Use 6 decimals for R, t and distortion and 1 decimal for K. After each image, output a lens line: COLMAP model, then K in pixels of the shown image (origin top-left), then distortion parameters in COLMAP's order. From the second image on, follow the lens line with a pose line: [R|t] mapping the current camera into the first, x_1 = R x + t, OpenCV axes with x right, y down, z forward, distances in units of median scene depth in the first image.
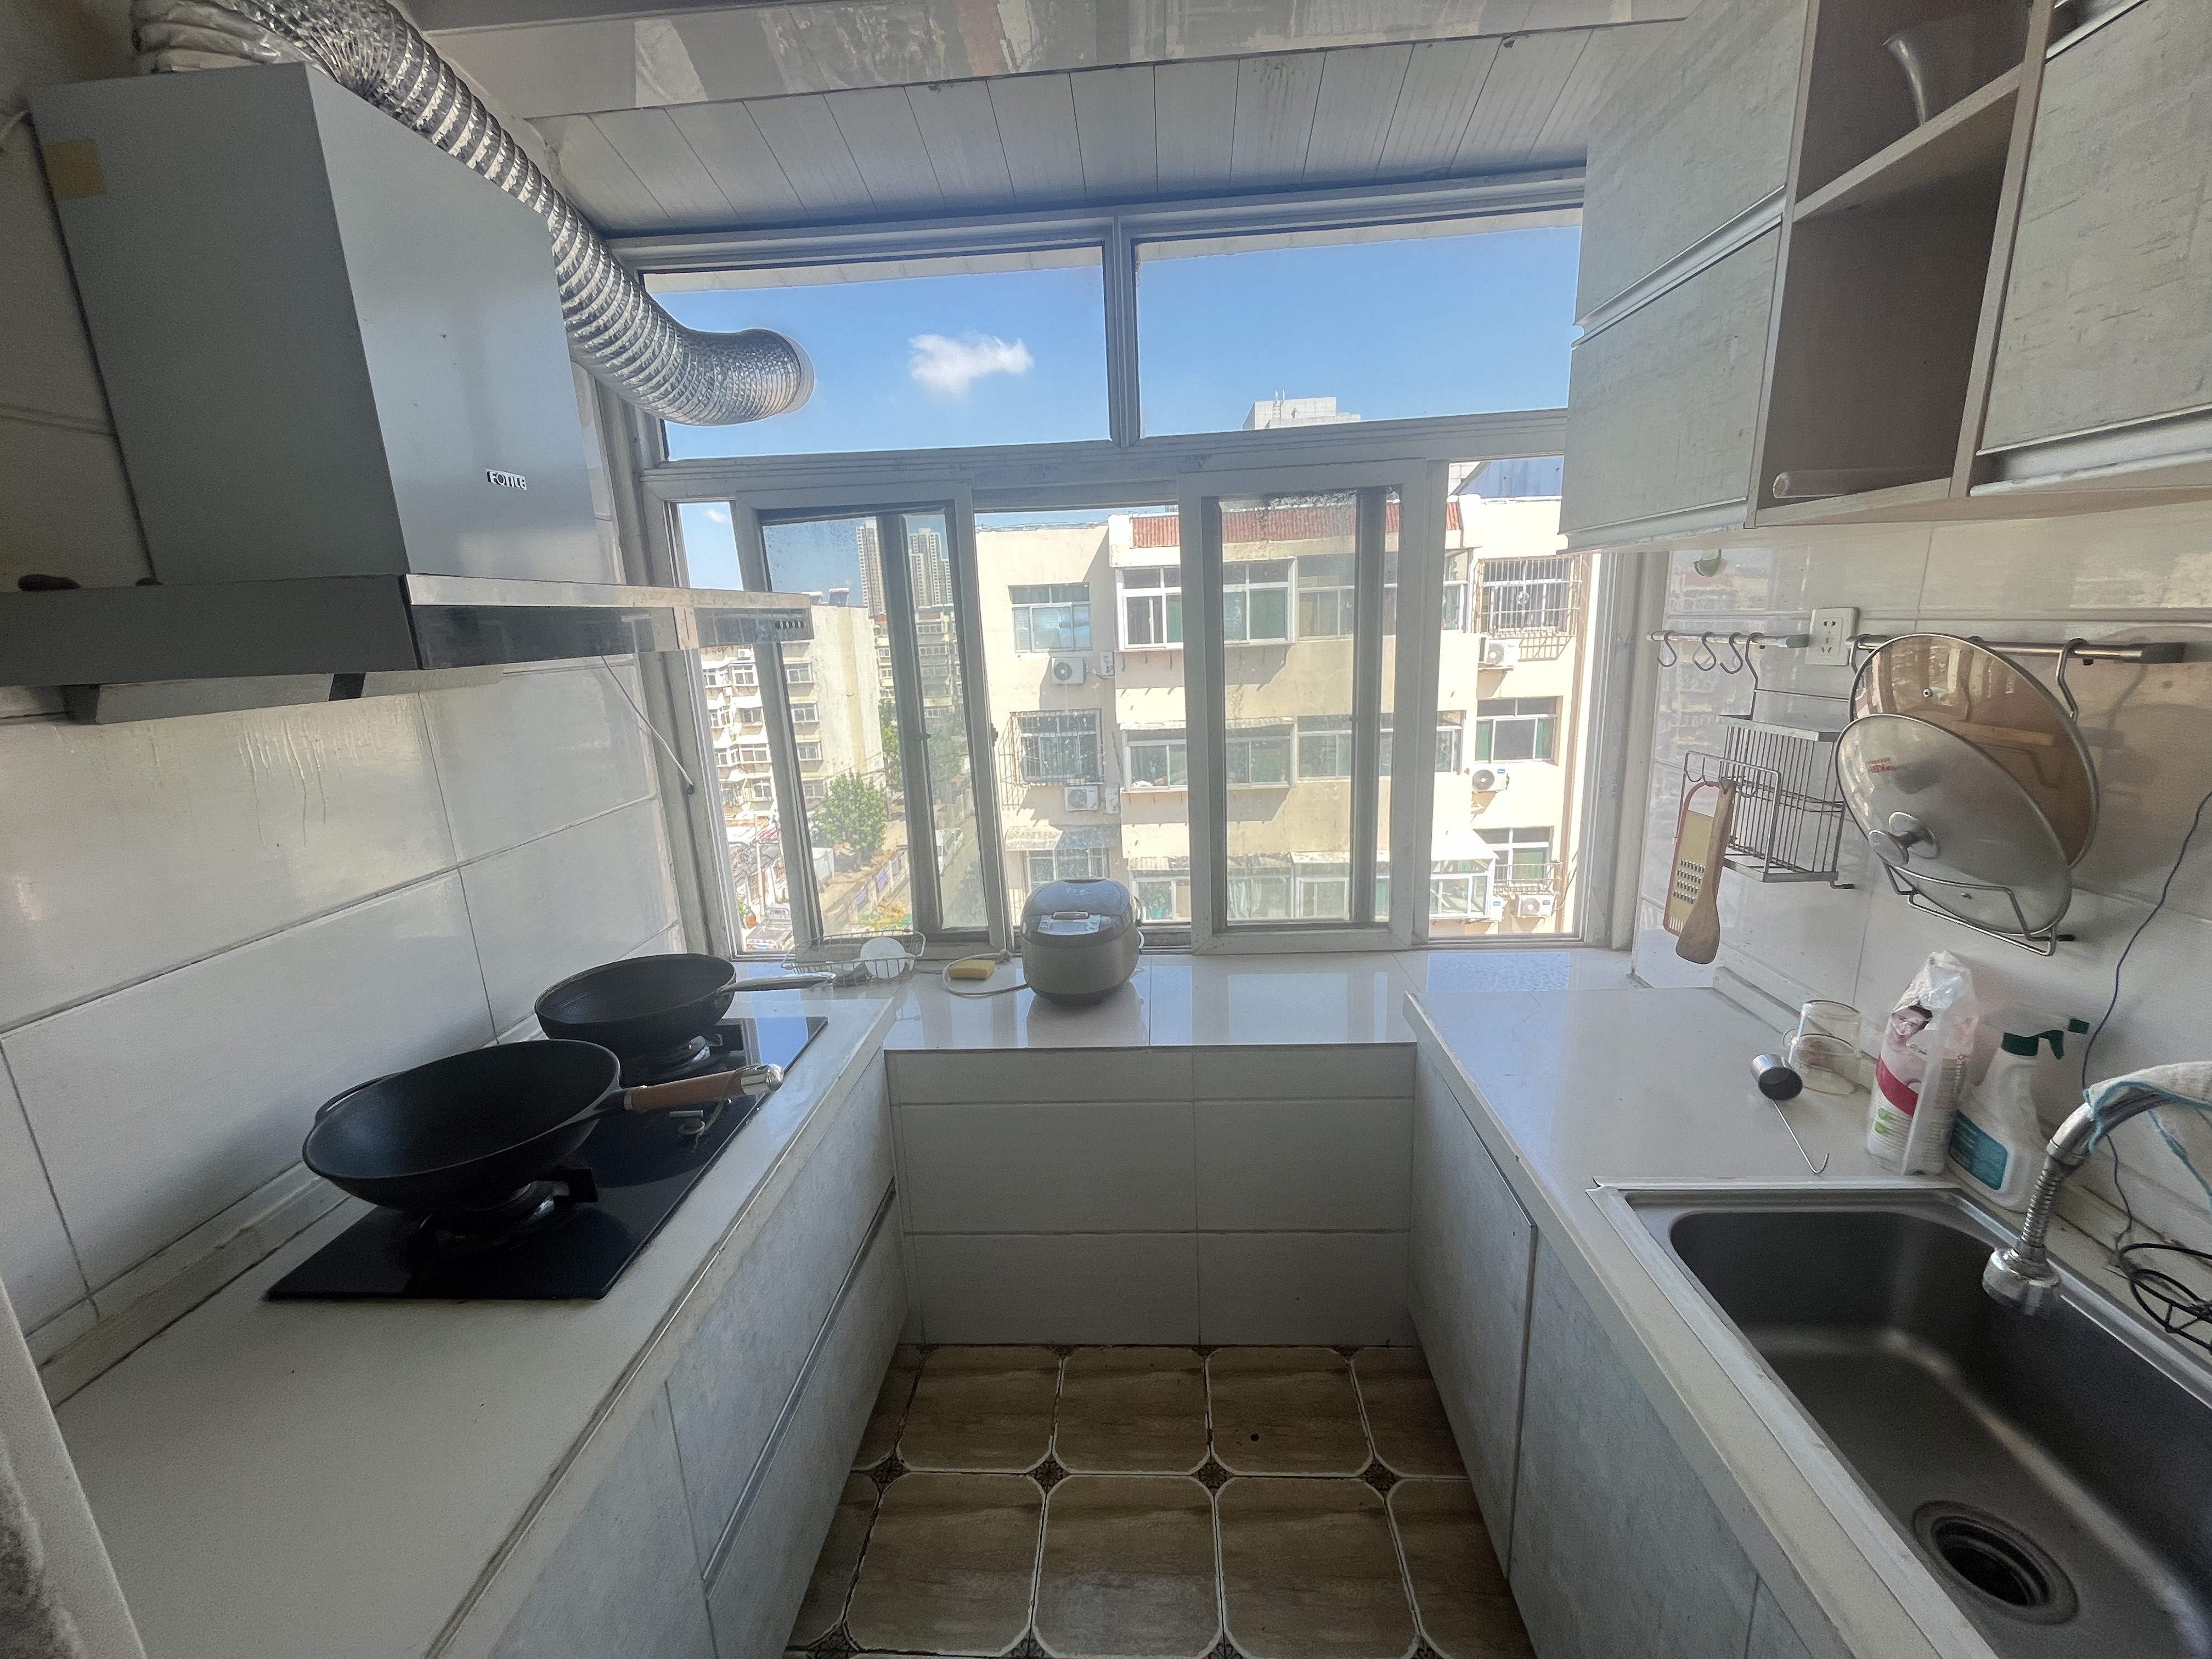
lens RADIAL K [[895.6, 0, 1106.0], [0, 895.6, 829.5], [0, 0, 1]] dist [-0.003151, 0.000032]
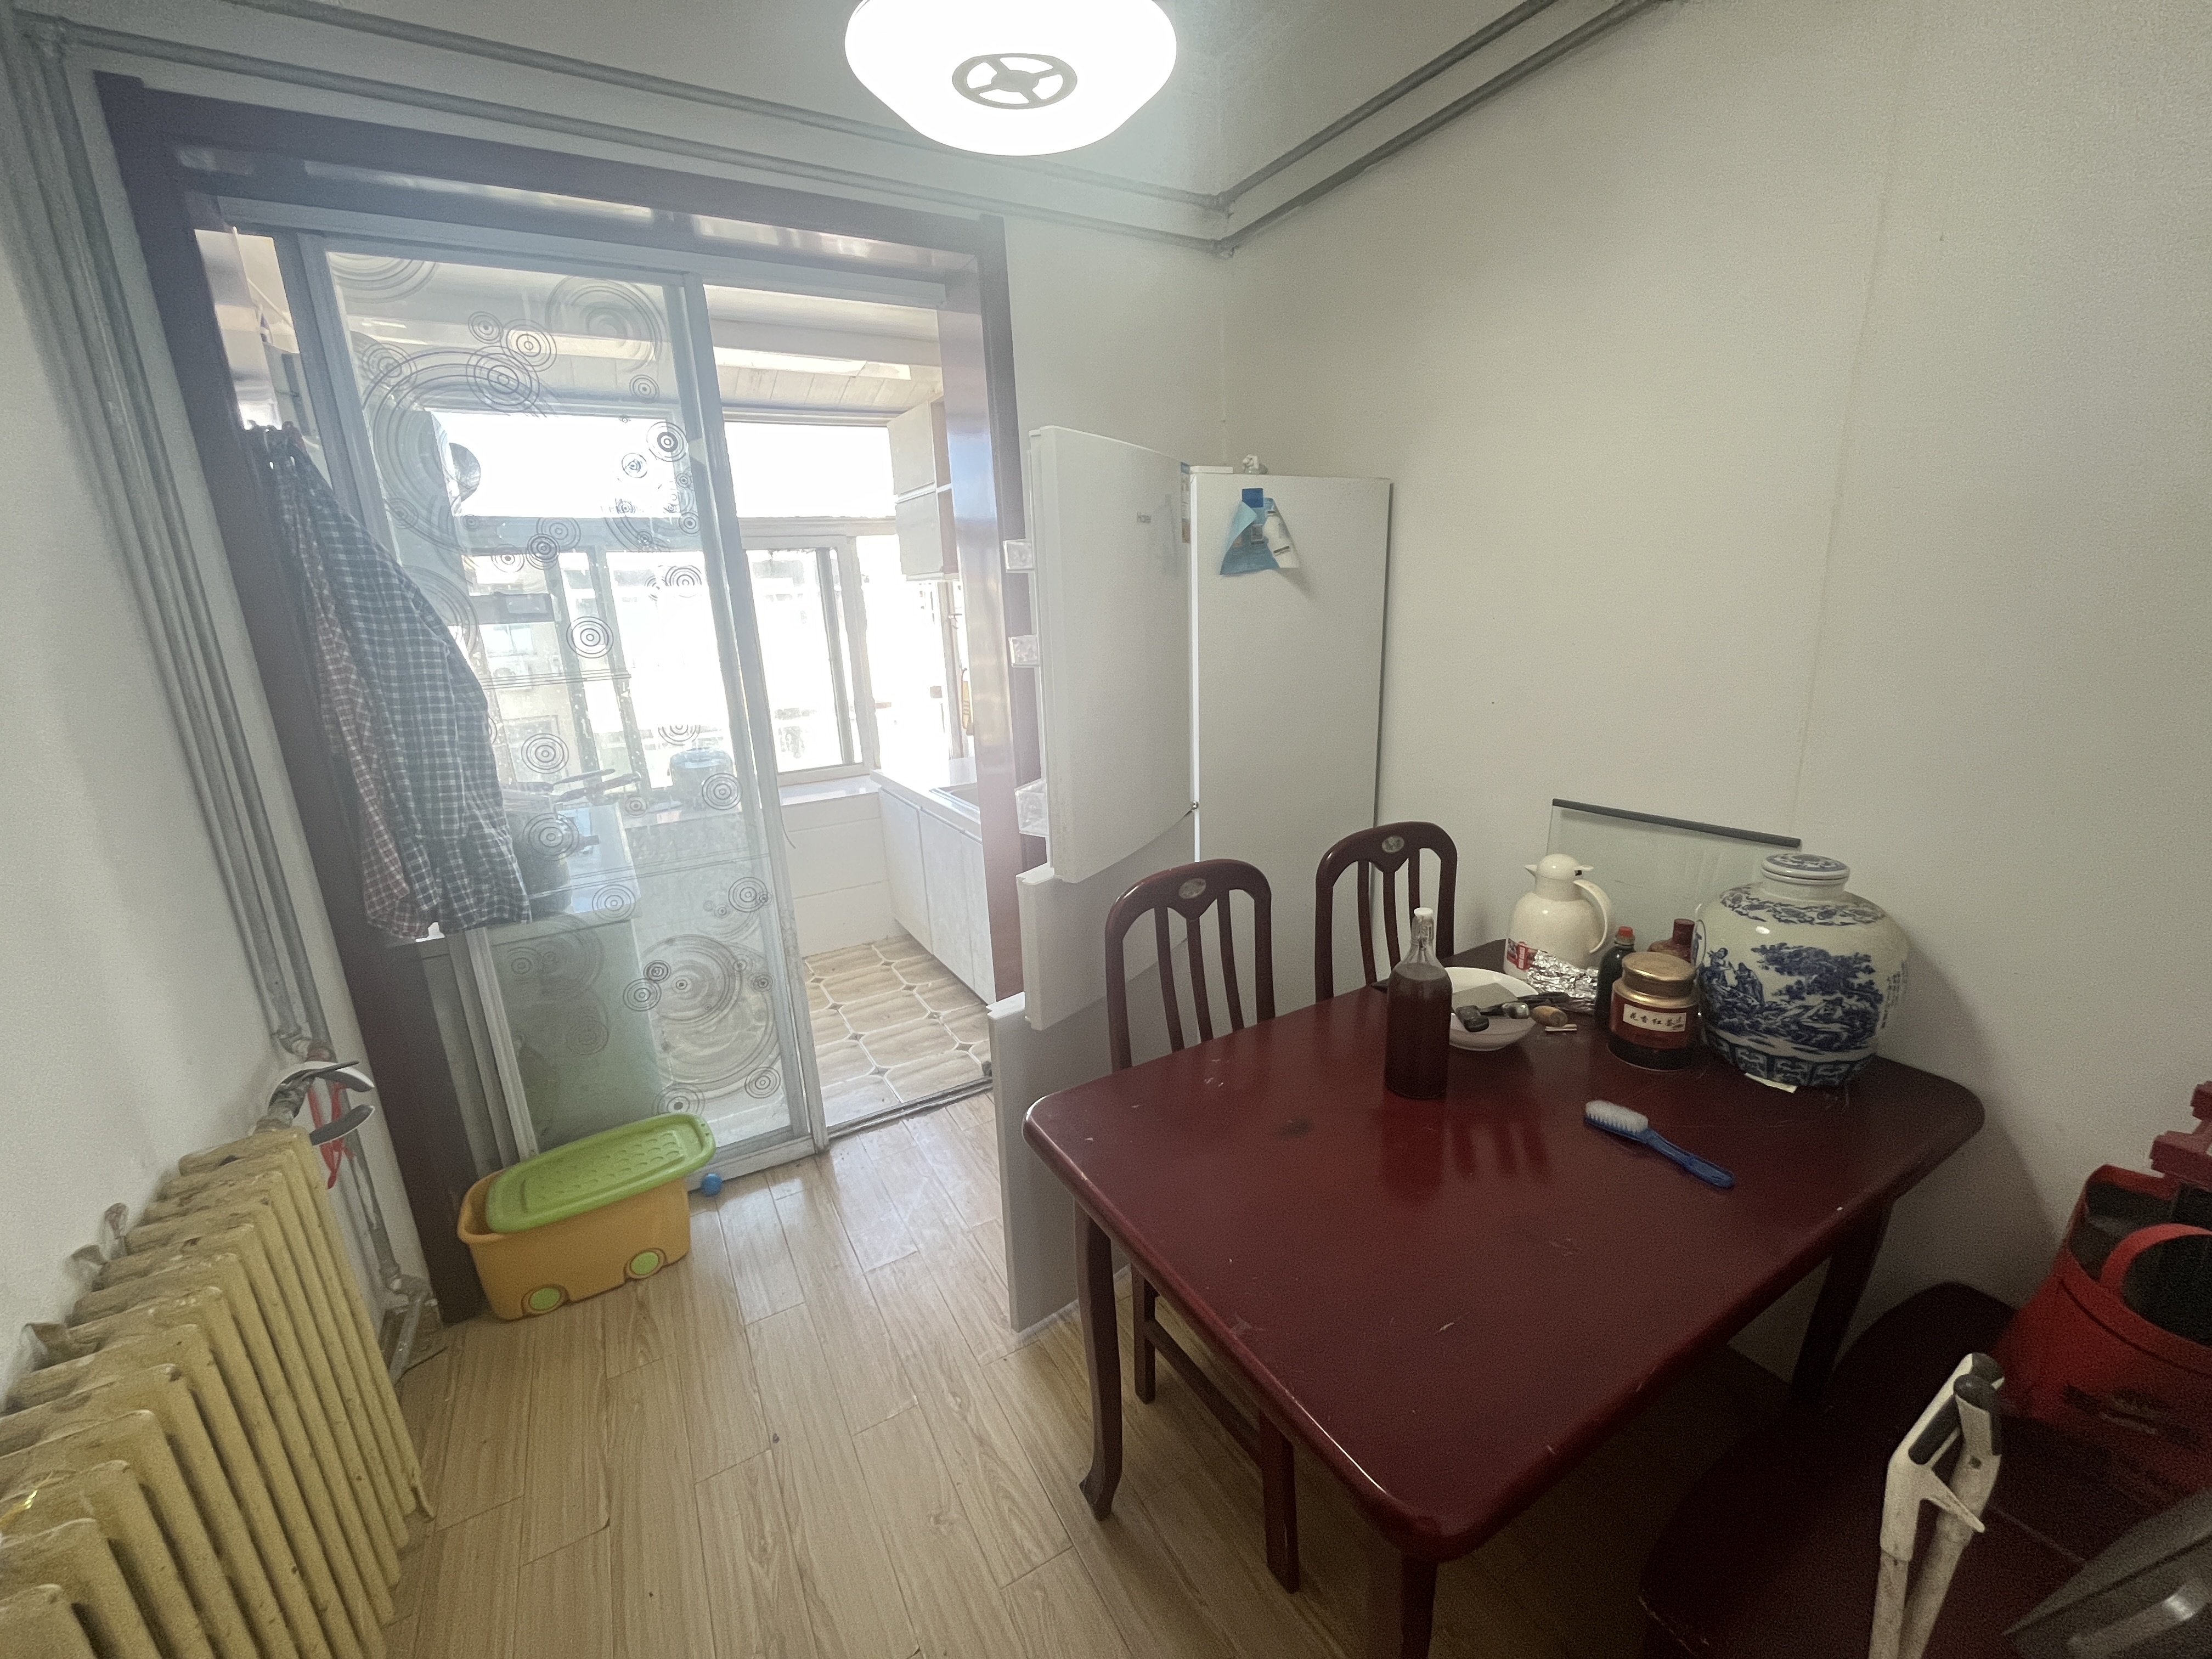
lens RADIAL K [[895.6, 0, 1106.0], [0, 895.6, 829.5], [0, 0, 1]] dist [-0.003151, 0.000032]
pose [[0.835258, -0.134886, 0.533057, -0.363467], [0.132552, 0.990248, 0.042877, 0.280957], [-0.533642, 0.034845, 0.844992, -1.131490]]
